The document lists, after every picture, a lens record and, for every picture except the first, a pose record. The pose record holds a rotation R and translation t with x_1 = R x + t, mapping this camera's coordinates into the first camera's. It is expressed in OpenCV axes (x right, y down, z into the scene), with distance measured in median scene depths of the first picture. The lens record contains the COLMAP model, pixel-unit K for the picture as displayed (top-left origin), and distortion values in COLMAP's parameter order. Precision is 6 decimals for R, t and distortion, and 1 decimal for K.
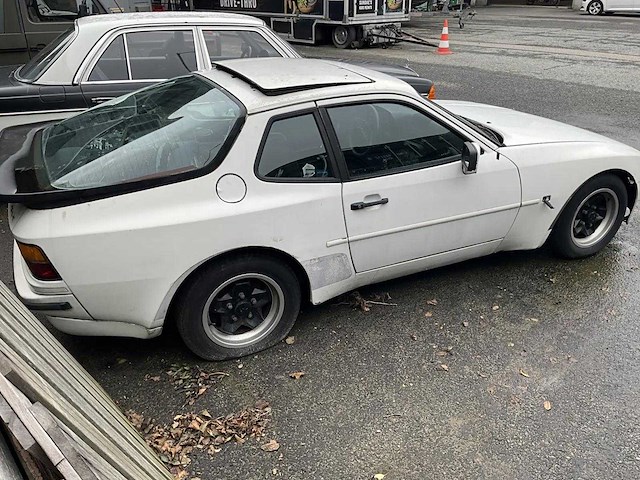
lens RADIAL K [[532.7, 0, 320.0], [0, 532.7, 240.0], [0, 0, 1]] dist [0.105394, -0.213926]
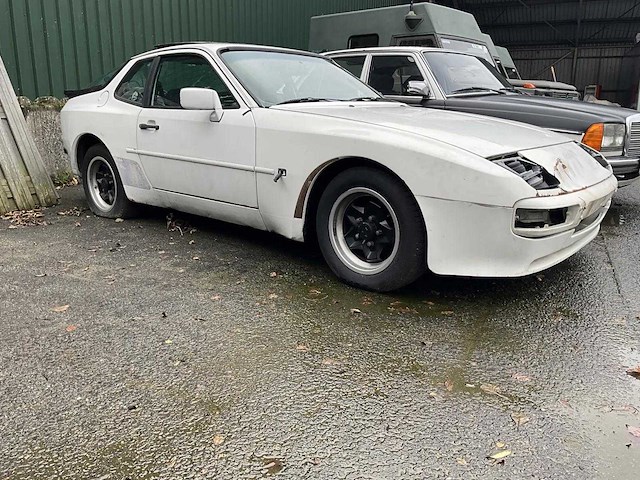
lens RADIAL K [[532.7, 0, 320.0], [0, 532.7, 240.0], [0, 0, 1]] dist [0.105394, -0.213926]
pose [[0.404349, 0.235923, -0.883653, 1.364395], [-0.412084, 0.909528, 0.054266, -0.055506], [0.816510, 0.342197, 0.464987, 0.766853]]
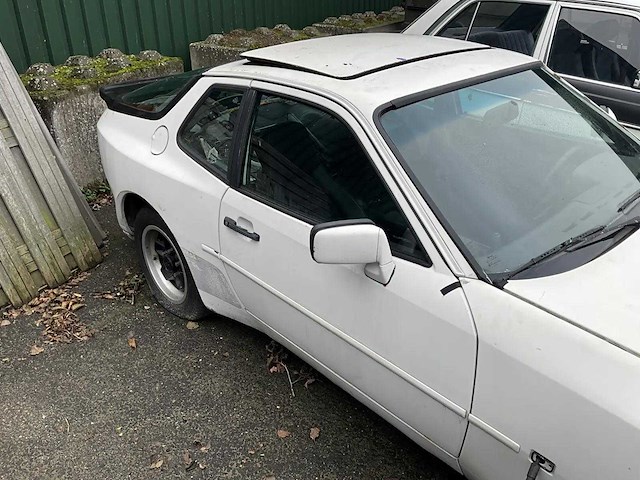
lens RADIAL K [[532.7, 0, 320.0], [0, 532.7, 240.0], [0, 0, 1]] dist [0.105394, -0.213926]
pose [[0.310082, 0.444292, -0.840508, 0.703322], [-0.420544, 0.856986, 0.297854, -0.298874], [0.852638, 0.261111, 0.452580, 0.706603]]
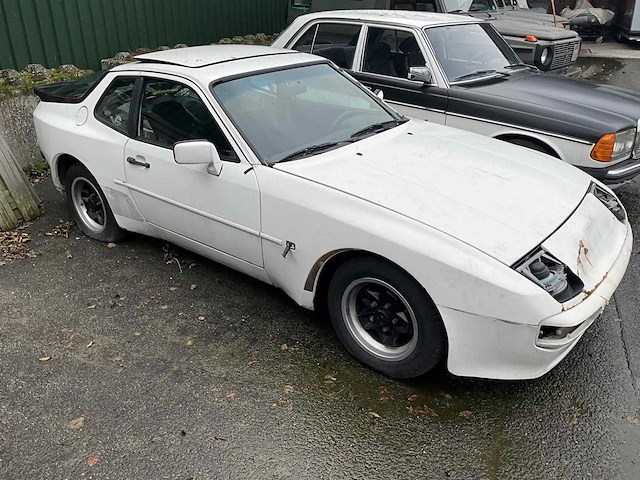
lens RADIAL K [[534.2, 0, 320.0], [0, 534.2, 240.0], [0, 0, 1]] dist [0.074366, -0.130037]
pose [[0.443622, 0.389378, -0.807207, 1.216145], [-0.398050, 0.892579, 0.211800, -0.305804], [0.802967, 0.227349, 0.550960, 0.652080]]
